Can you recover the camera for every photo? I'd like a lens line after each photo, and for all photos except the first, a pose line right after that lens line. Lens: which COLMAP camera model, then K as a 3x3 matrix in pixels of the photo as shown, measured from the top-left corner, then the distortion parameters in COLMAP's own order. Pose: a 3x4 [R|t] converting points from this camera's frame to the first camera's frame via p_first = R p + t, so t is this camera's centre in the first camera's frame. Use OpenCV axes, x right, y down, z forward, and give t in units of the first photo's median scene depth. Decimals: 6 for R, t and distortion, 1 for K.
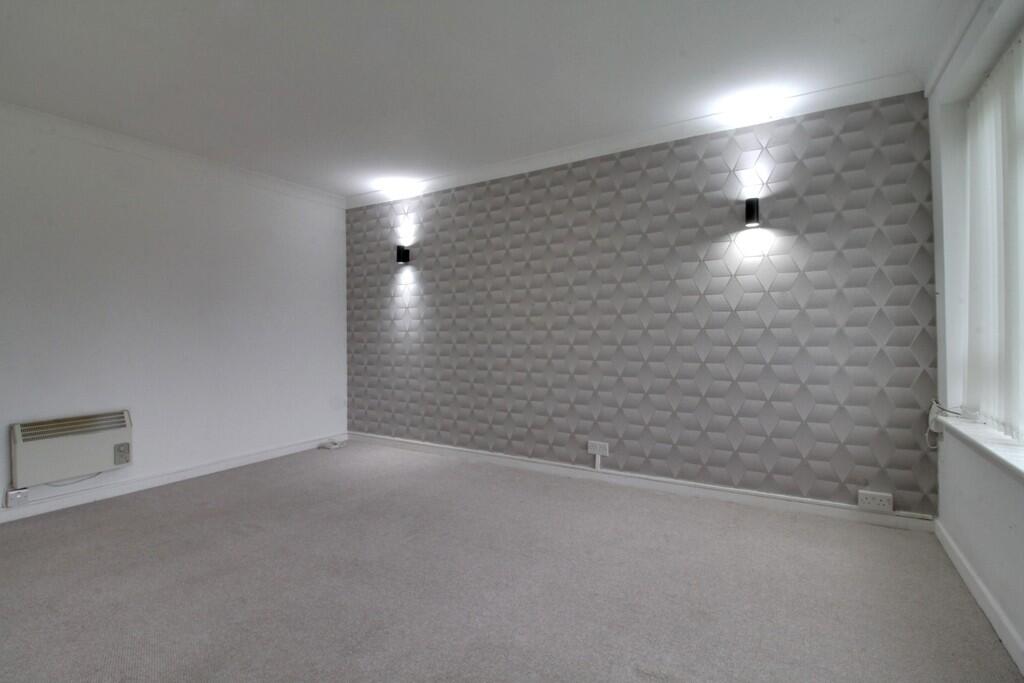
lens RADIAL K [[468.7, 0, 555.0], [0, 468.7, 326.4], [0, 0, 1]] dist [-0.013906, -0.000689]
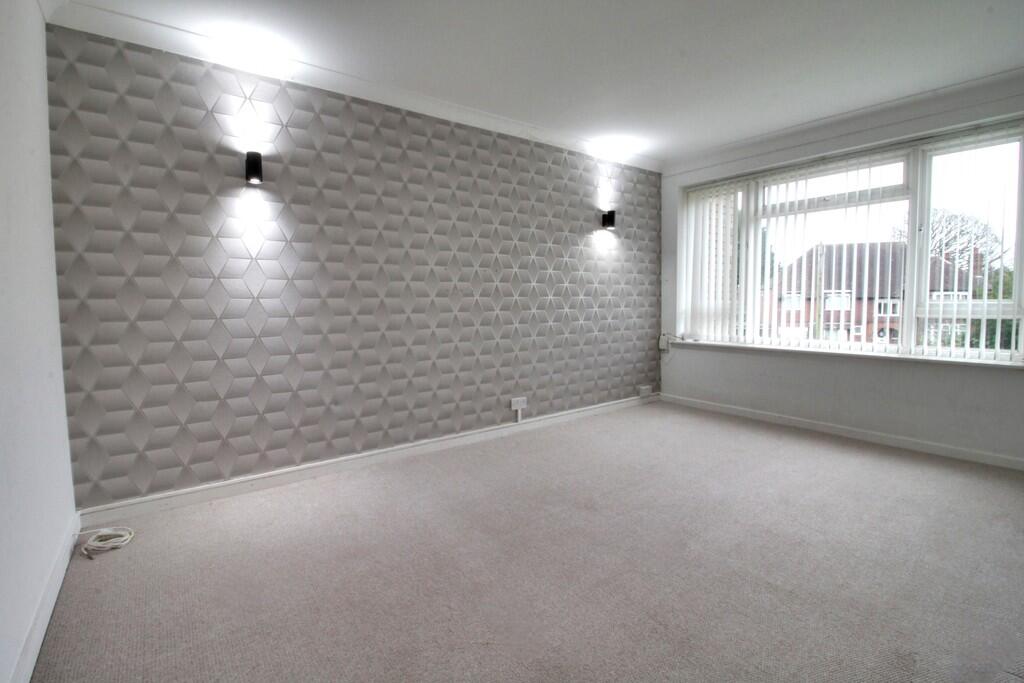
lens RADIAL K [[468.7, 0, 555.0], [0, 468.7, 326.4], [0, 0, 1]] dist [-0.013906, -0.000689]
pose [[0.366930, -0.049399, 0.928936, -0.772798], [-0.007271, 0.998406, 0.055966, 0.011277], [-0.930220, -0.027290, 0.365986, 0.439042]]
